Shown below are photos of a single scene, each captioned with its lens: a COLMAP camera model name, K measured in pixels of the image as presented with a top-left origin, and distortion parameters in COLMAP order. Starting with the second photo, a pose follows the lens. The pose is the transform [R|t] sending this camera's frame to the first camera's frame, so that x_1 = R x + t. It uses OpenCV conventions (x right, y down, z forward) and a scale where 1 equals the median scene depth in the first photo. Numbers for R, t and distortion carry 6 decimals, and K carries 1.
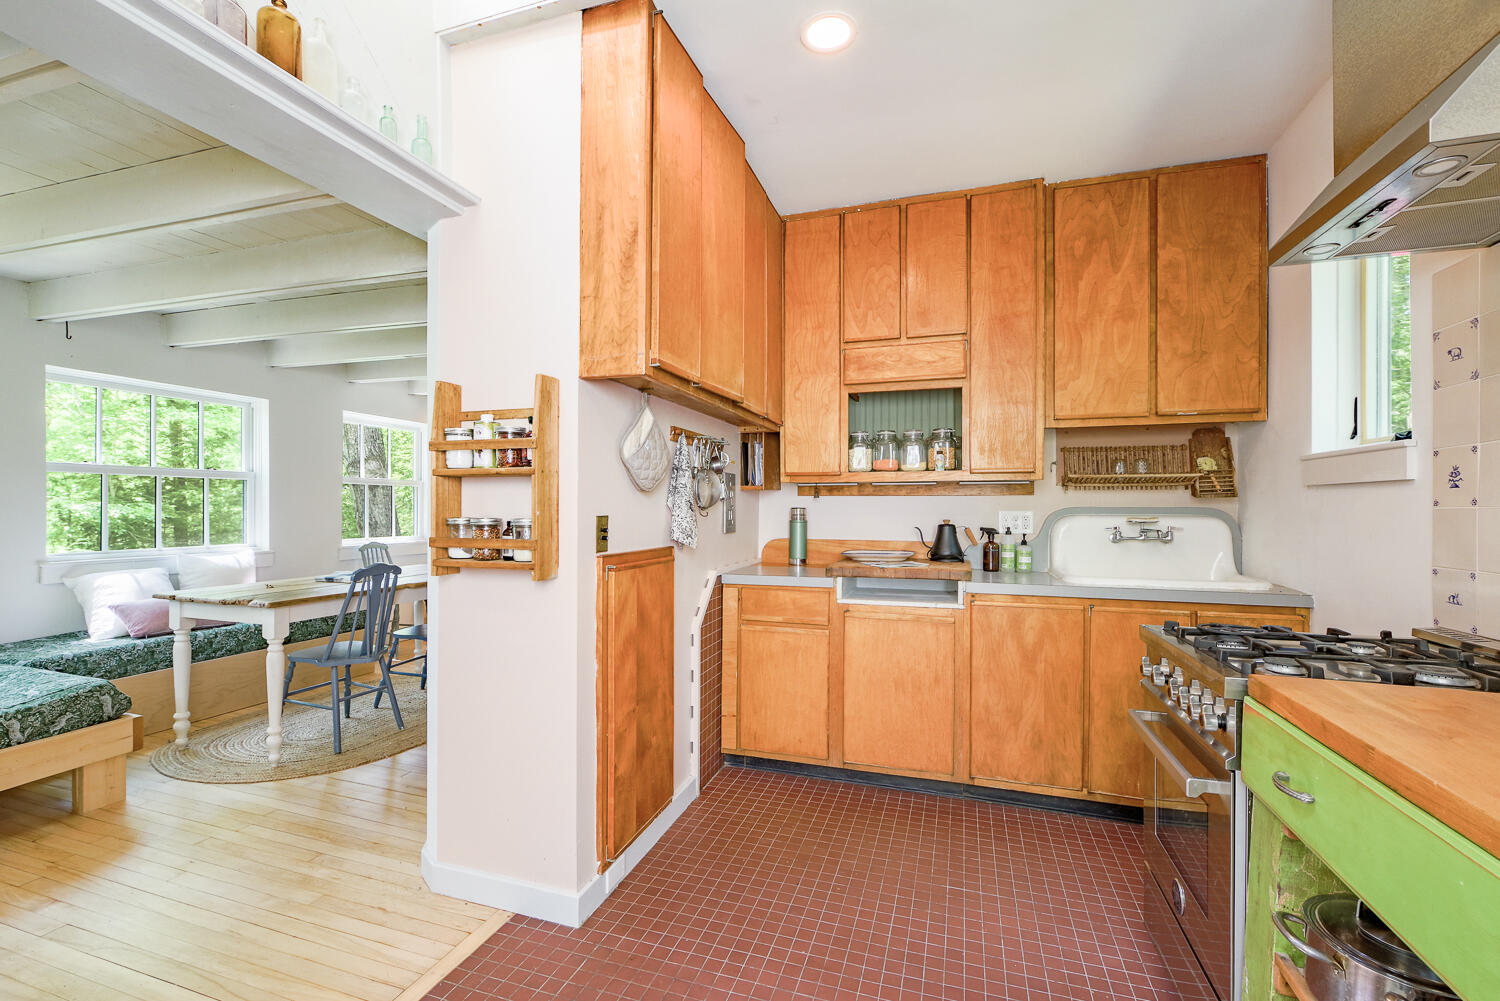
lens RADIAL K [[648.7, 0, 751.4], [0, 648.7, 507.2], [0, 0, 1]] dist [-0.001215, -0.000400]
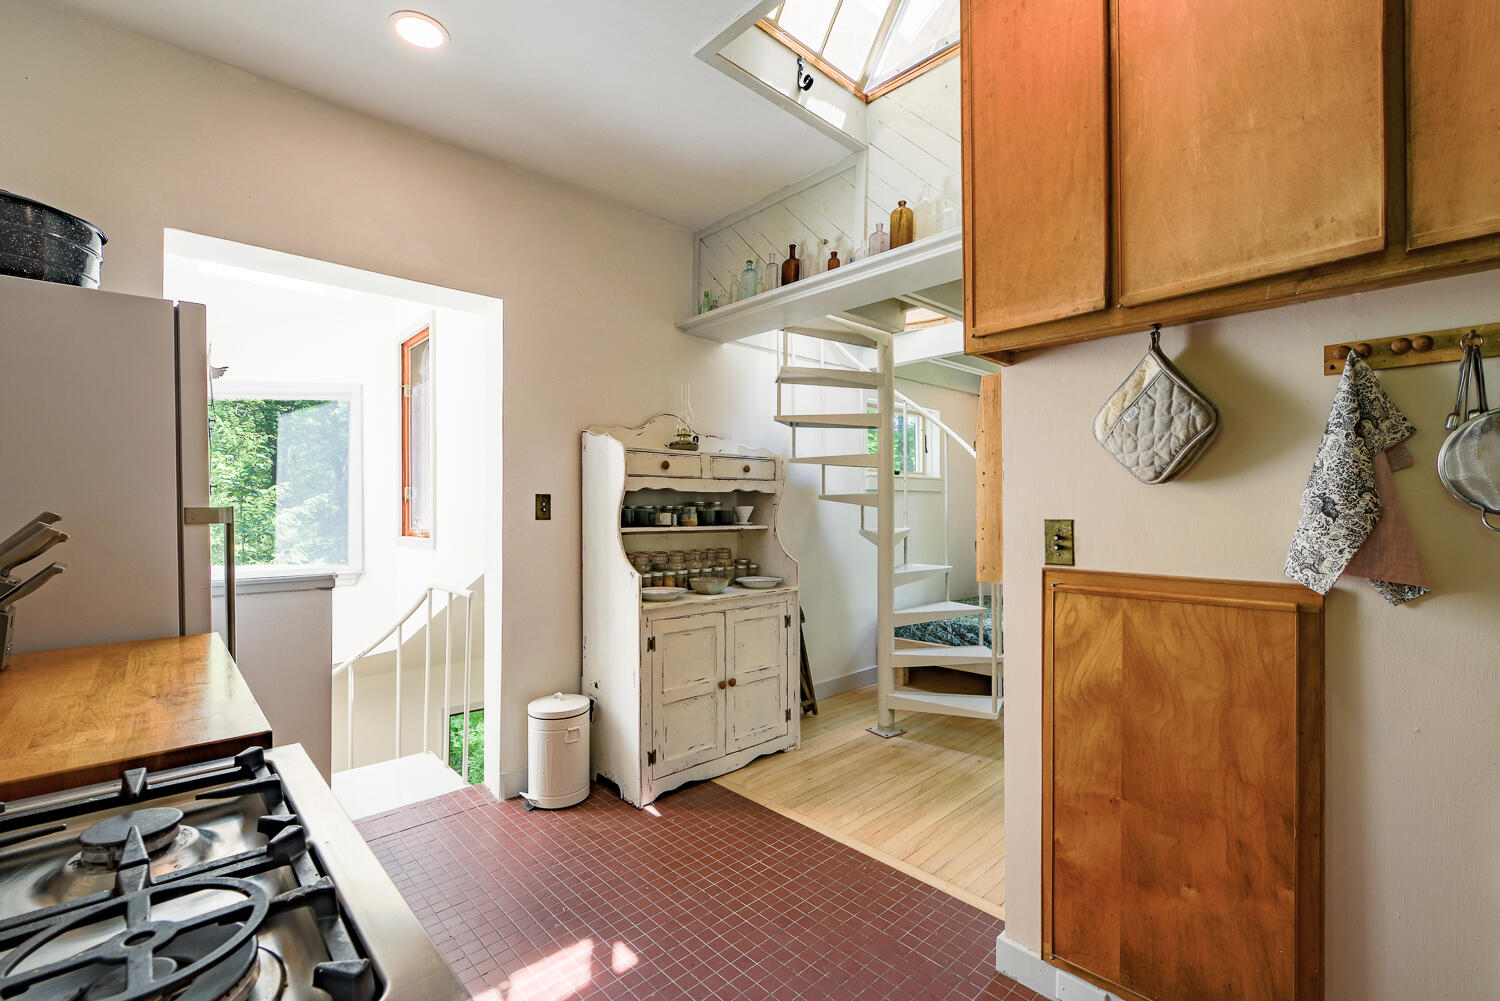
lens RADIAL K [[648.7, 0, 754.0], [0, 648.7, 499.3], [0, 0, 1]] dist [-0.001215, -0.000400]
pose [[-0.483894, -0.014616, -0.875004, 0.700367], [-0.013085, 0.999870, -0.009465, 0.000604], [0.875029, 0.006869, -0.484022, 1.128143]]
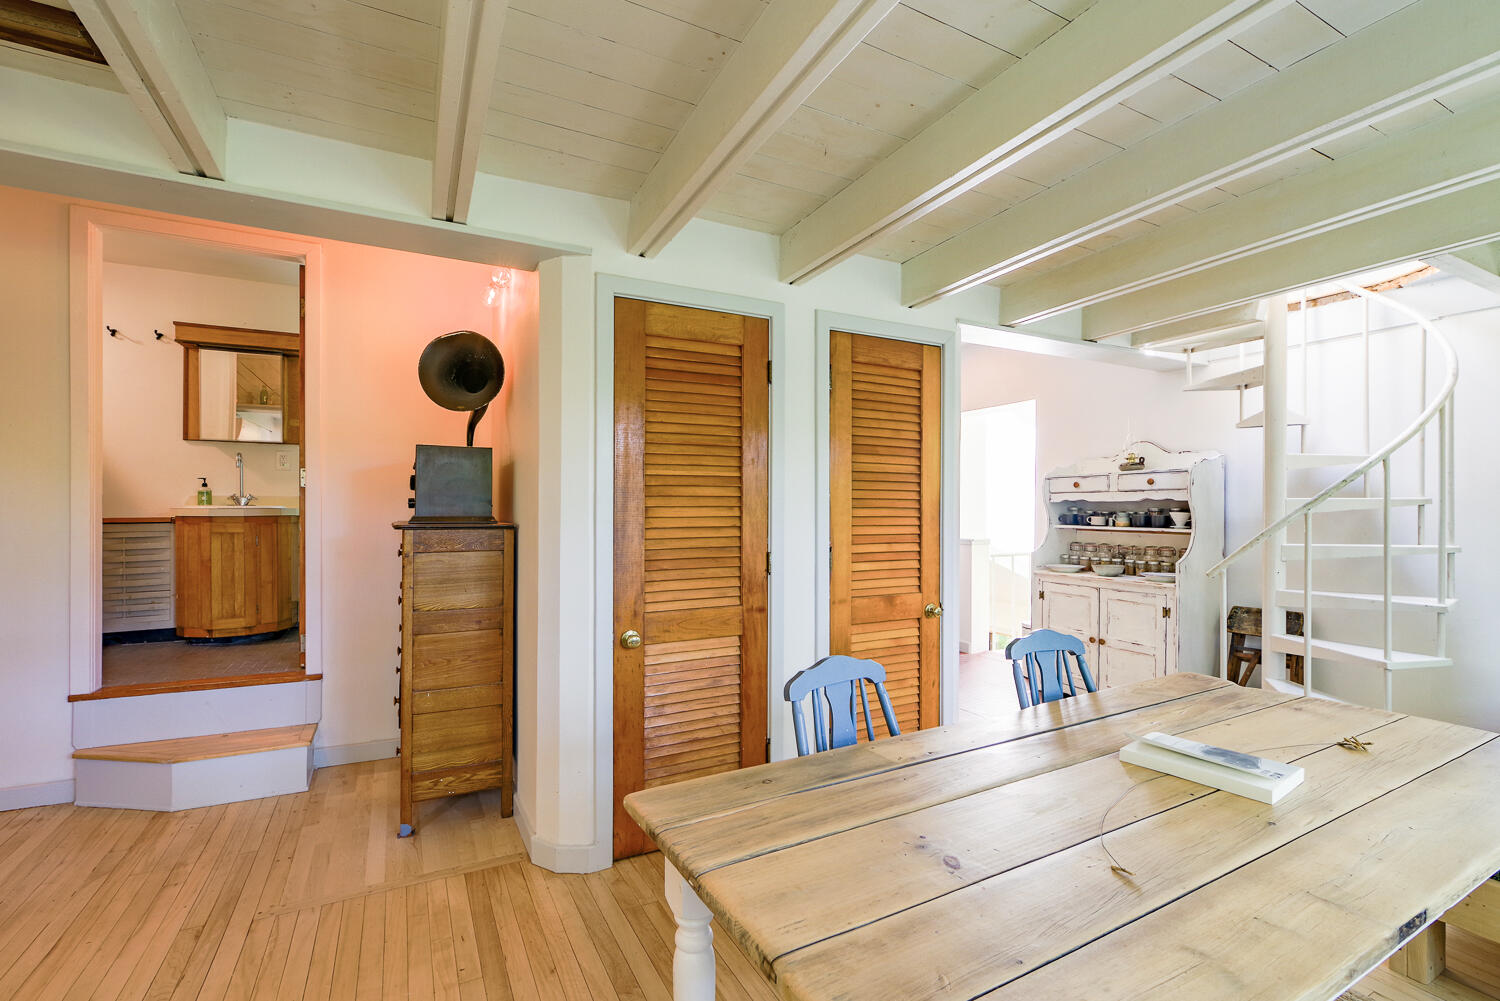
lens RADIAL K [[648.7, 0, 749.9], [0, 648.7, 509.5], [0, 0, 1]] dist [-0.001215, -0.000400]
pose [[-0.713660, -0.008580, 0.700440, -1.242688], [-0.007367, 0.999962, 0.004743, -0.004827], [-0.700454, -0.001775, -0.713695, 2.592548]]
